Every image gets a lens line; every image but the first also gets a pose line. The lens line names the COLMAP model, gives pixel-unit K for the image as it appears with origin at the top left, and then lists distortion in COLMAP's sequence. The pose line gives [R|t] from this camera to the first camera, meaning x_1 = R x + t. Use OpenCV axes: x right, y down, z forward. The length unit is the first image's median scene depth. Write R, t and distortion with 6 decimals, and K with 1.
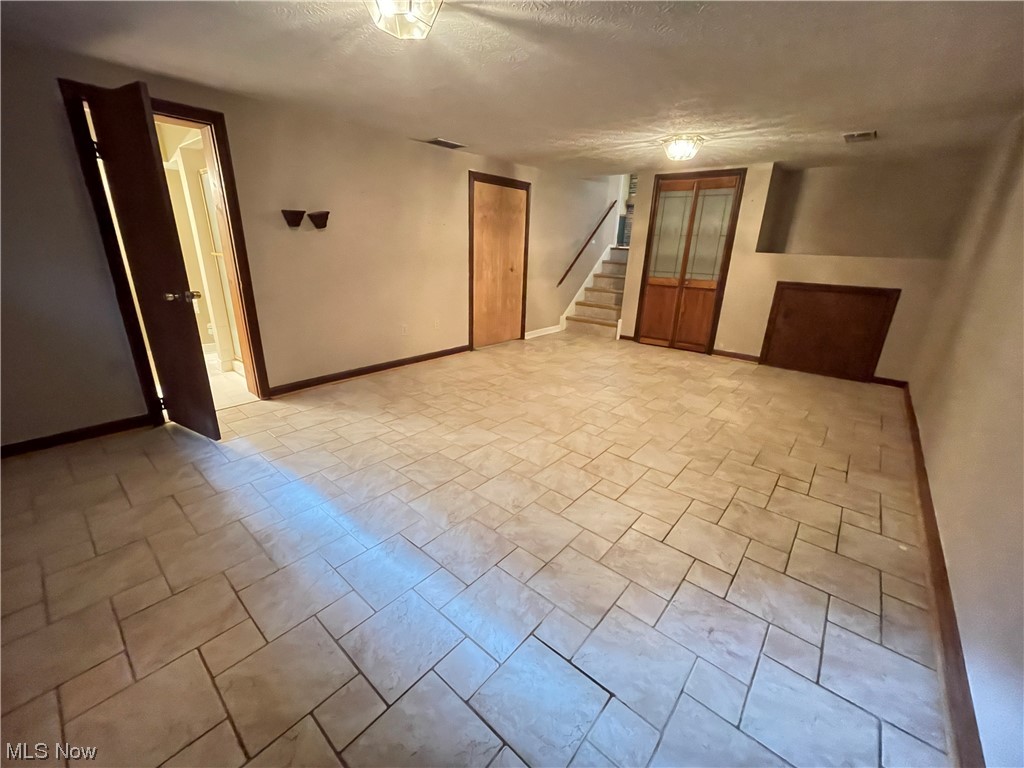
lens RADIAL K [[410.9, 0, 507.7], [0, 410.9, 385.0], [0, 0, 1]] dist [-0.008297, 0.000056]
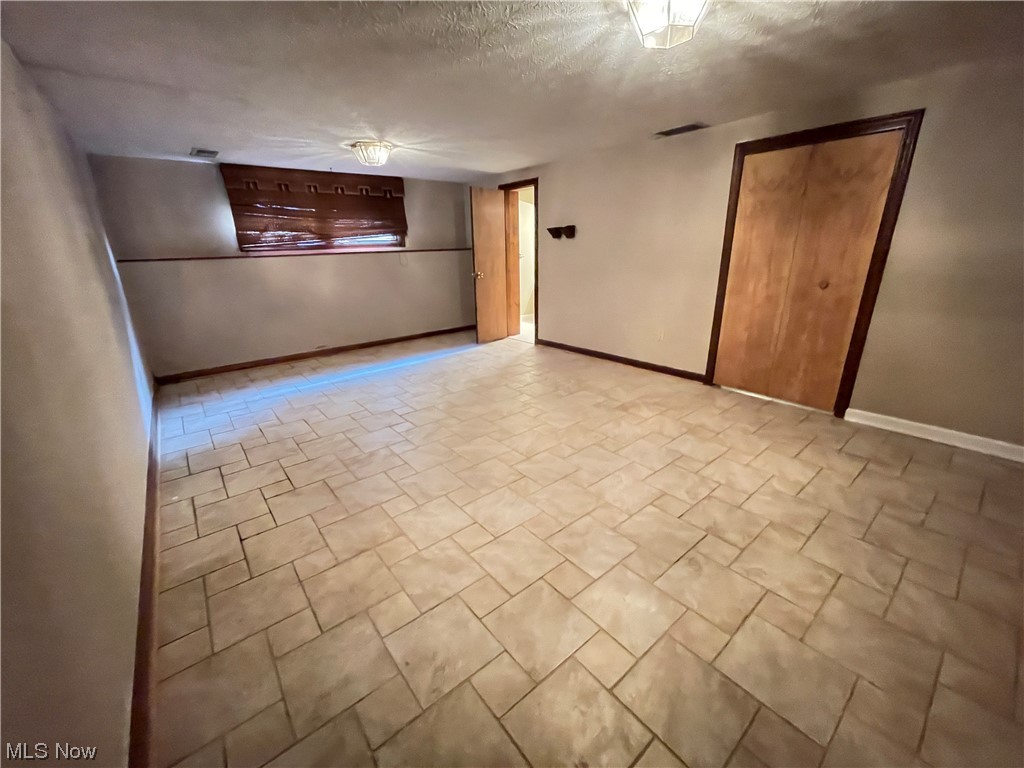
lens RADIAL K [[410.9, 0, 507.7], [0, 410.9, 385.0], [0, 0, 1]] dist [-0.008297, 0.000056]
pose [[-0.175136, 0.294502, -0.939466, 0.890021], [-0.300790, 0.892586, 0.335880, -0.293852], [0.937472, 0.341406, -0.067740, 0.917964]]
